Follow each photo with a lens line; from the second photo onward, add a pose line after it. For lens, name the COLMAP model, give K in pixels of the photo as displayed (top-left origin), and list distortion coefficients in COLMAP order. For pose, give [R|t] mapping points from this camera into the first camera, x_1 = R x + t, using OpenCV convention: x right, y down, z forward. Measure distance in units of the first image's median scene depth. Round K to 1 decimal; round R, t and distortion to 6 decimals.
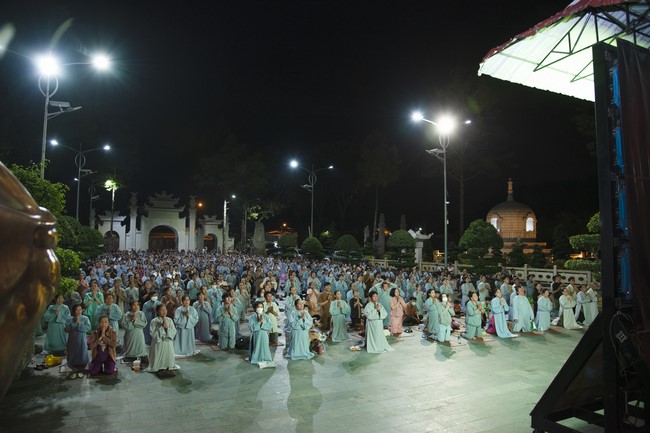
lens RADIAL K [[450.8, 0, 325.0], [0, 450.8, 216.5], [0, 0, 1]] dist [-0.103404, 0.060961]
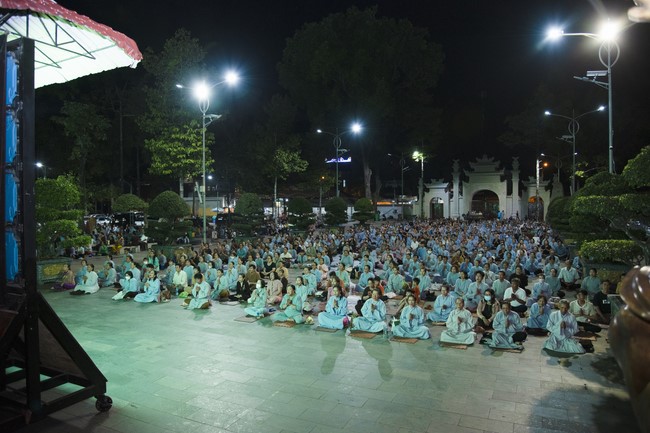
lens RADIAL K [[459.6, 0, 325.0], [0, 459.6, 216.5], [0, 0, 1]] dist [-0.103331, 0.061171]
pose [[0.619586, 0.002122, -0.784926, 0.790810], [0.062577, 0.996680, 0.052091, 0.014919], [0.782430, -0.081393, 0.617396, 0.352218]]
